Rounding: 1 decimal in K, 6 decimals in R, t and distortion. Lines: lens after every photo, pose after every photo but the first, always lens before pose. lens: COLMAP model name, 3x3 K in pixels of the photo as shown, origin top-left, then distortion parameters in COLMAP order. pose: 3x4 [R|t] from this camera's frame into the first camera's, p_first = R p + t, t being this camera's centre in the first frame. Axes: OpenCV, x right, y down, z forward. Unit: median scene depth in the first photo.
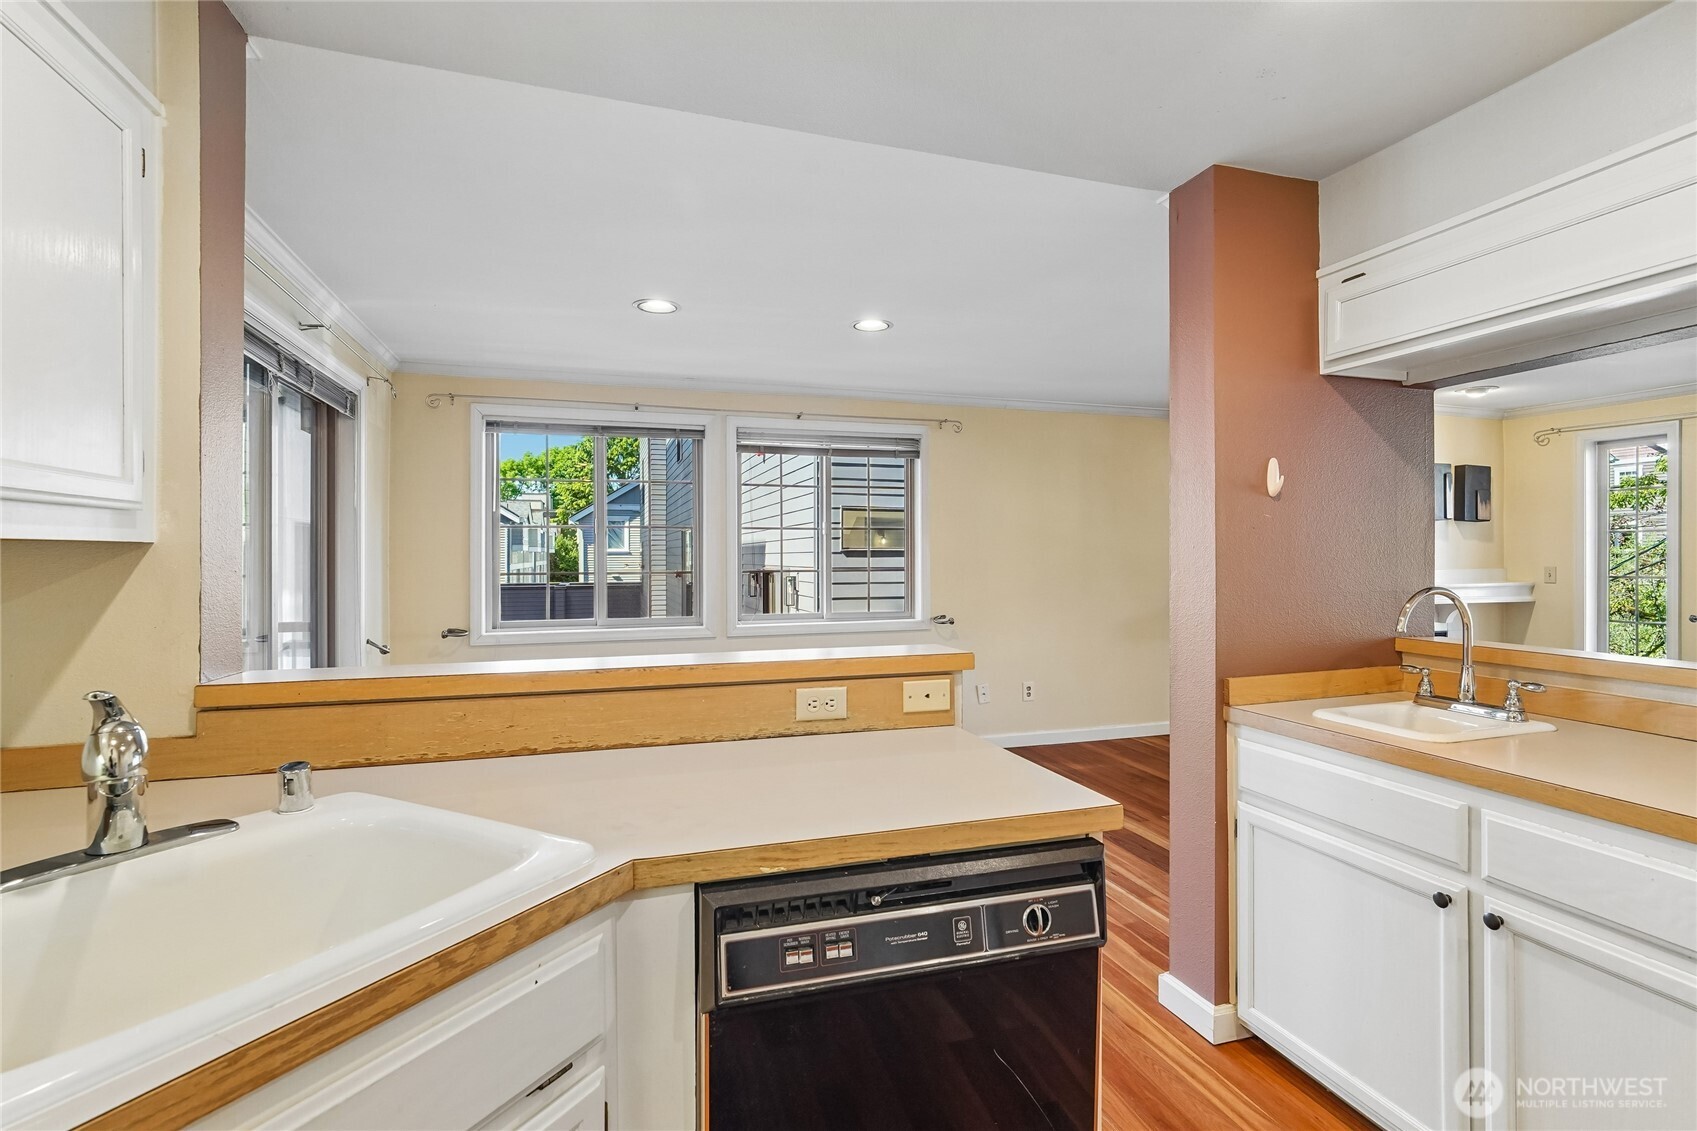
lens RADIAL K [[806.3, 0, 848.4], [0, 806.3, 558.9], [0, 0, 1]] dist [-0.010927, 0.004434]
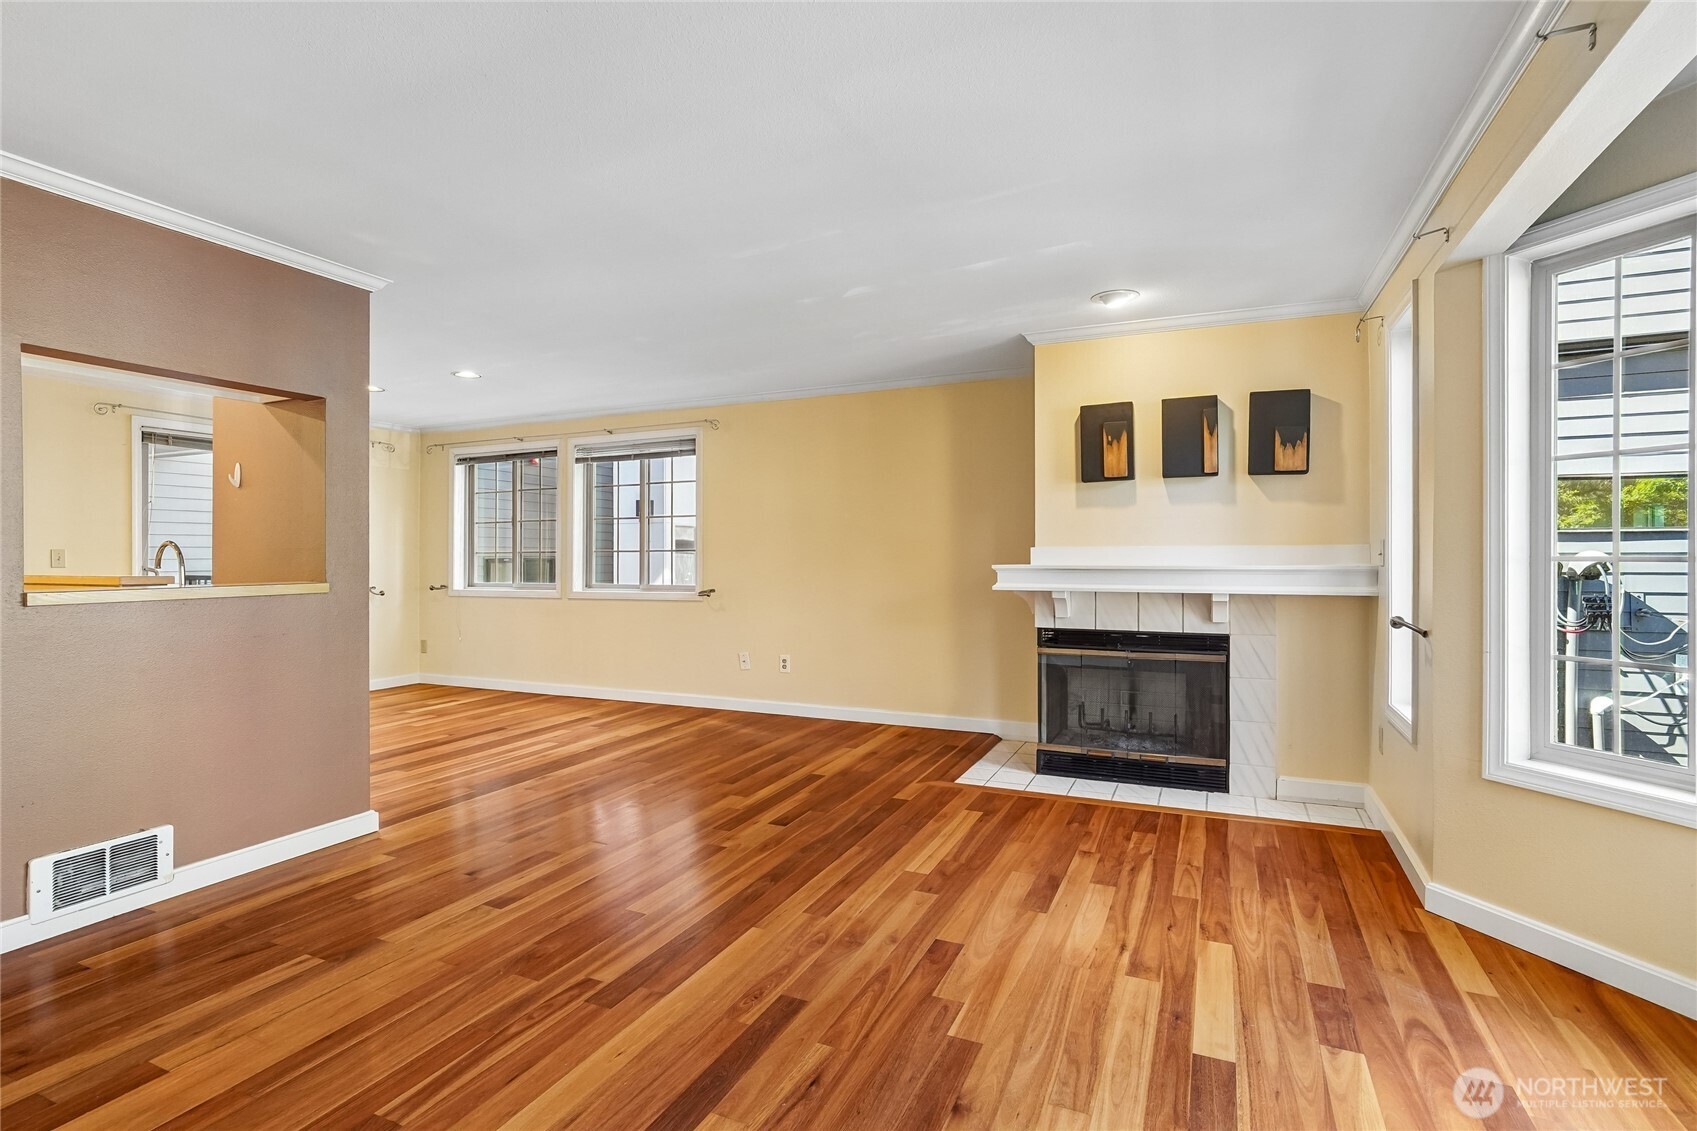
lens RADIAL K [[806.3, 0, 857.8], [0, 806.3, 563.8], [0, 0, 1]] dist [-0.010927, 0.004434]
pose [[0.743236, 0.004473, -0.669014, 2.530068], [0.003784, 0.999934, 0.010889, 0.052060], [0.669019, -0.010625, 0.743170, 0.684673]]
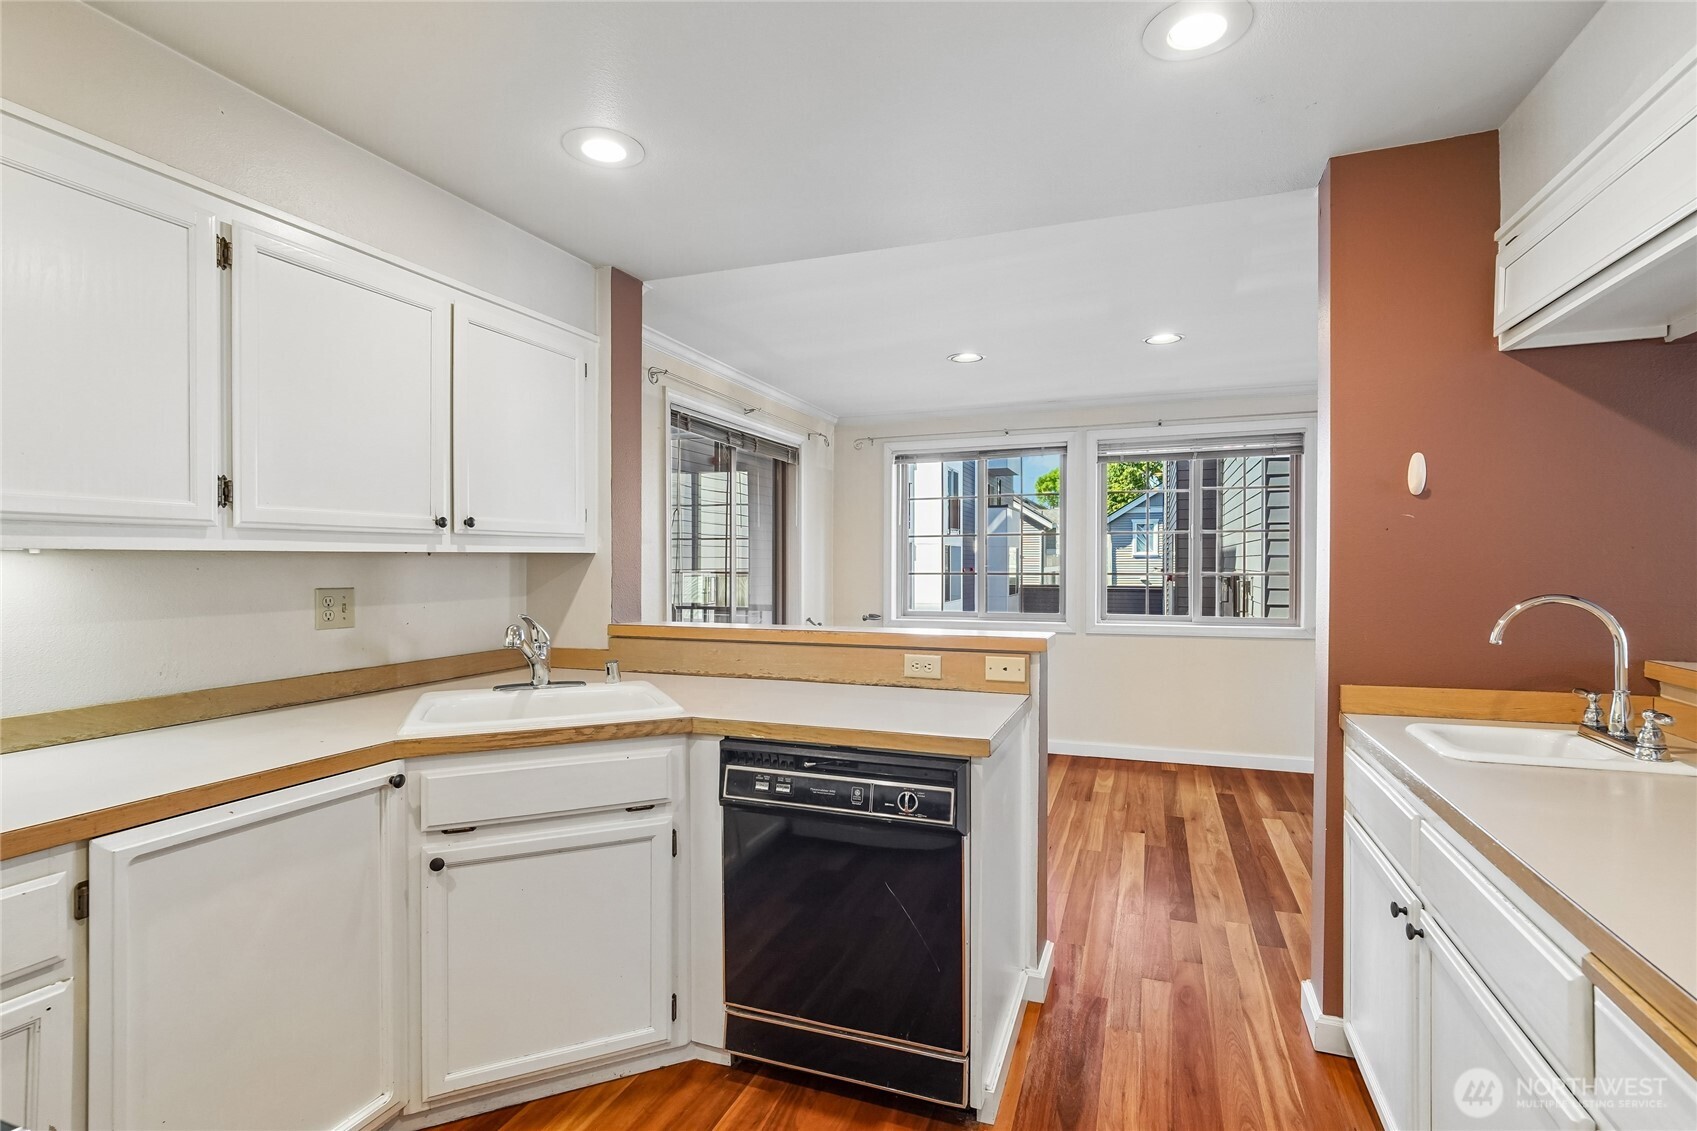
lens RADIAL K [[806.3, 0, 838.2], [0, 806.3, 571.2], [0, 0, 1]] dist [-0.010927, 0.004434]
pose [[0.778047, 0.008364, -0.628151, 0.609661], [-0.001431, 0.999932, 0.011542, 0.000929], [0.628205, -0.008081, 0.778006, -0.139439]]
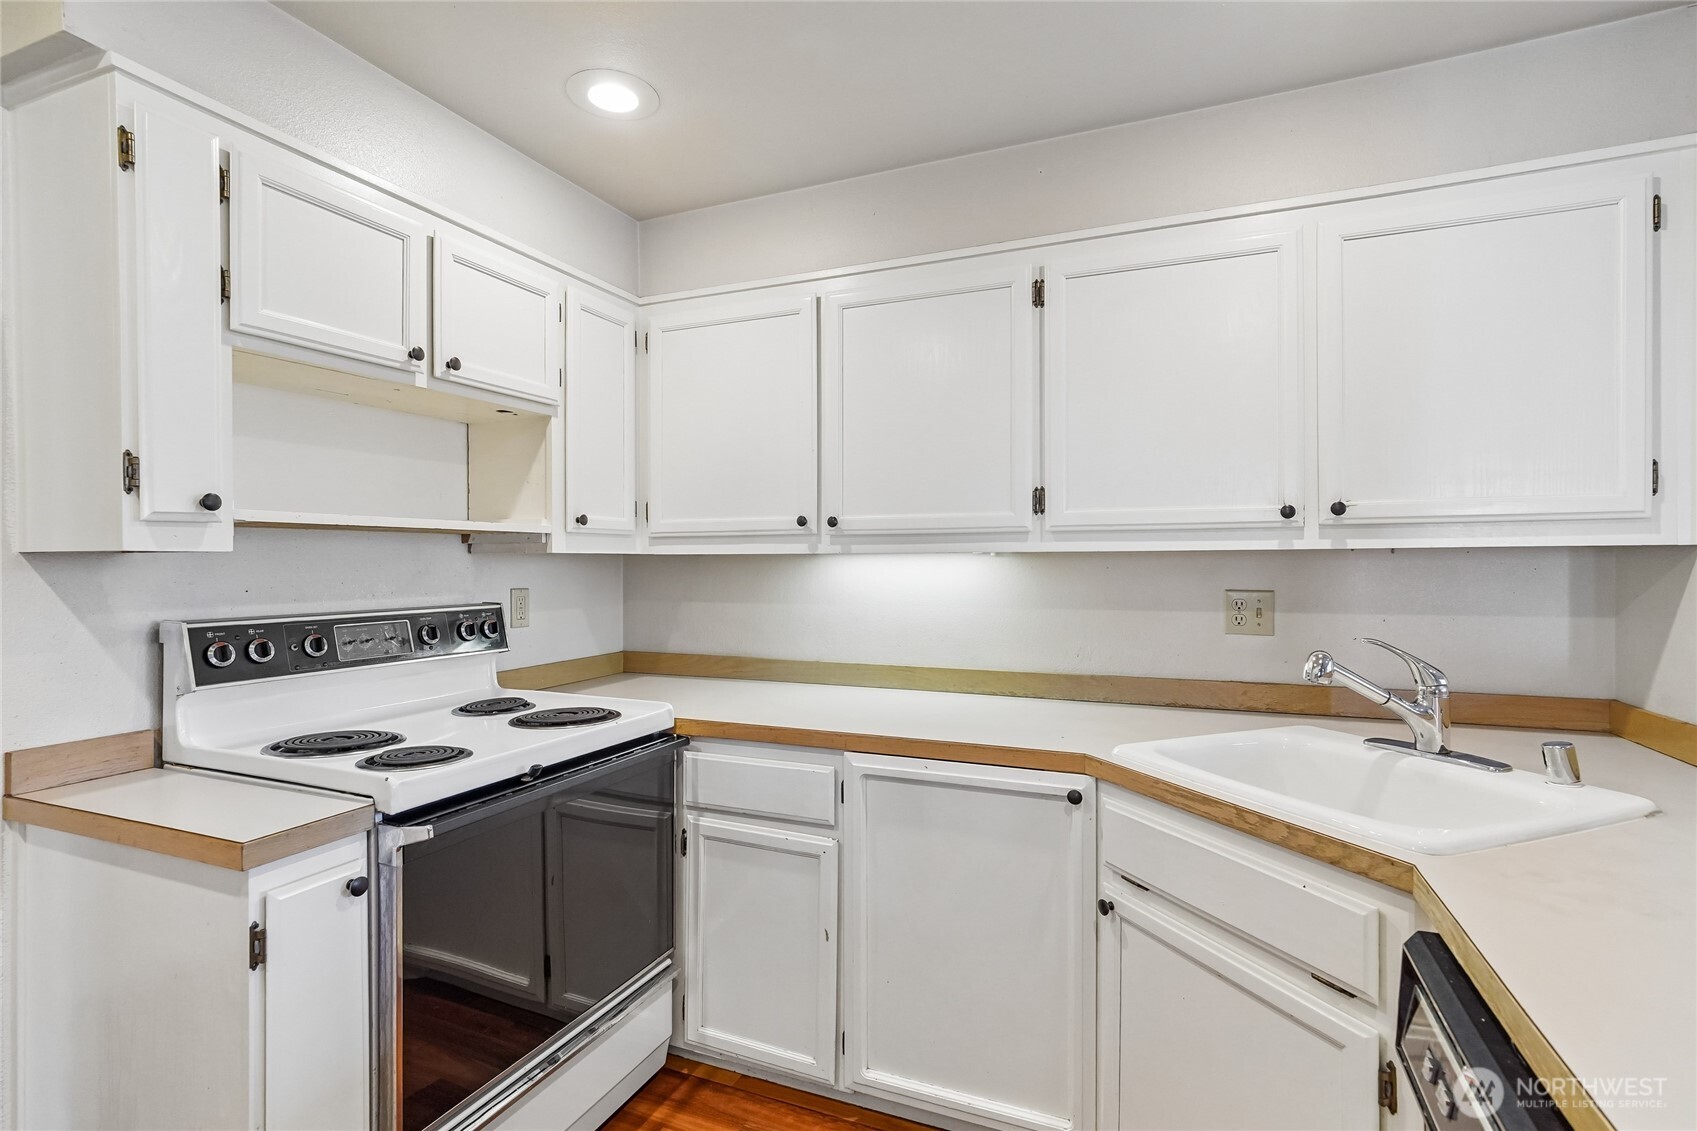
lens RADIAL K [[806.3, 0, 853.0], [0, 806.3, 561.4], [0, 0, 1]] dist [-0.010927, 0.004434]
pose [[-0.645561, 0.003215, -0.763702, 0.467623], [0.001865, 0.999995, 0.002633, -0.001785], [0.763707, 0.000276, -0.645563, 0.557576]]
